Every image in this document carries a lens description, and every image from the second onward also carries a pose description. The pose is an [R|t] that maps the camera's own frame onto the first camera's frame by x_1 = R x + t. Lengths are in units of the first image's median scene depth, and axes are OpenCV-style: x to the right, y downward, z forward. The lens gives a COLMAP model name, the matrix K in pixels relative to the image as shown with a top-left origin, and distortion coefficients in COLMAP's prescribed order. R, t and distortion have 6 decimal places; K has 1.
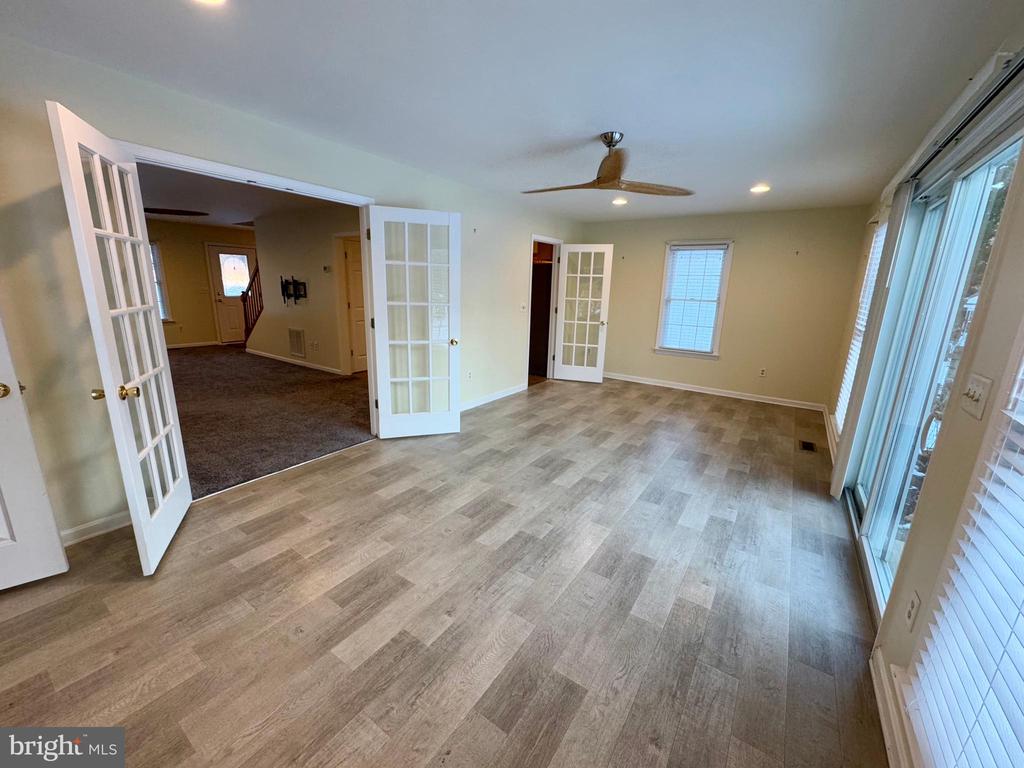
lens RADIAL K [[415.9, 0, 512.0], [0, 415.9, 384.0], [0, 0, 1]] dist [0.000478, -0.000118]
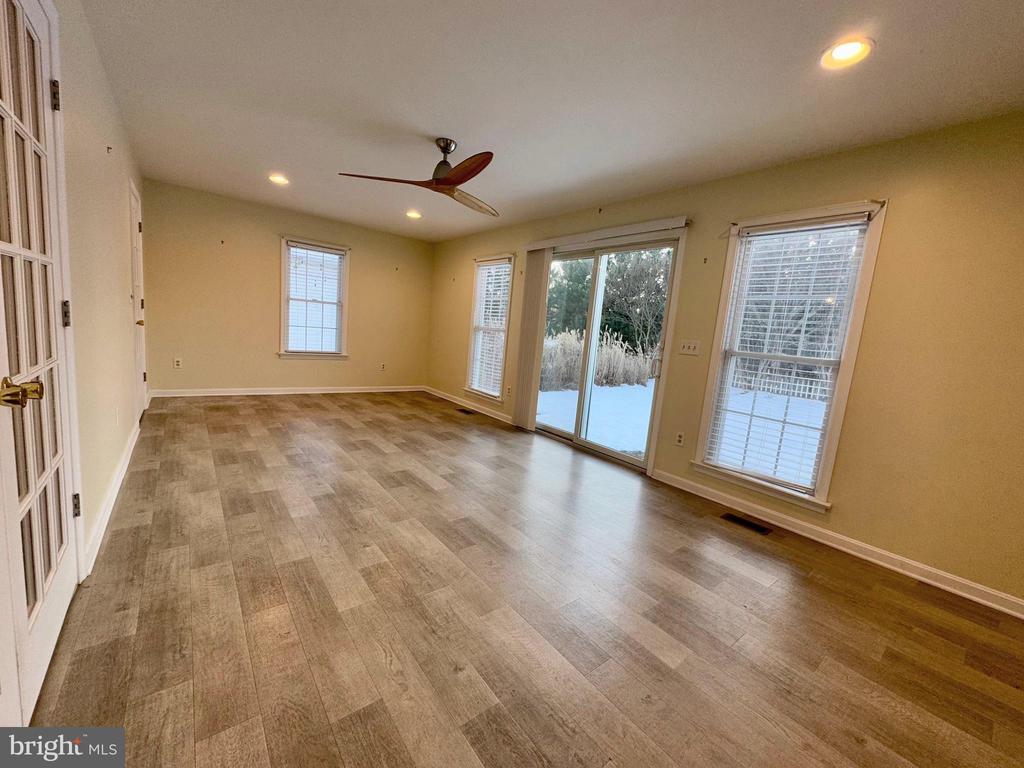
lens RADIAL K [[410.6, 0, 512.0], [0, 410.6, 384.0], [0, 0, 1]] dist [0.000232, -0.000057]
pose [[0.308819, -0.134711, 0.941533, -0.475481], [0.140709, 0.985497, 0.094849, -0.045253], [-0.940655, 0.103191, 0.323295, 0.346485]]
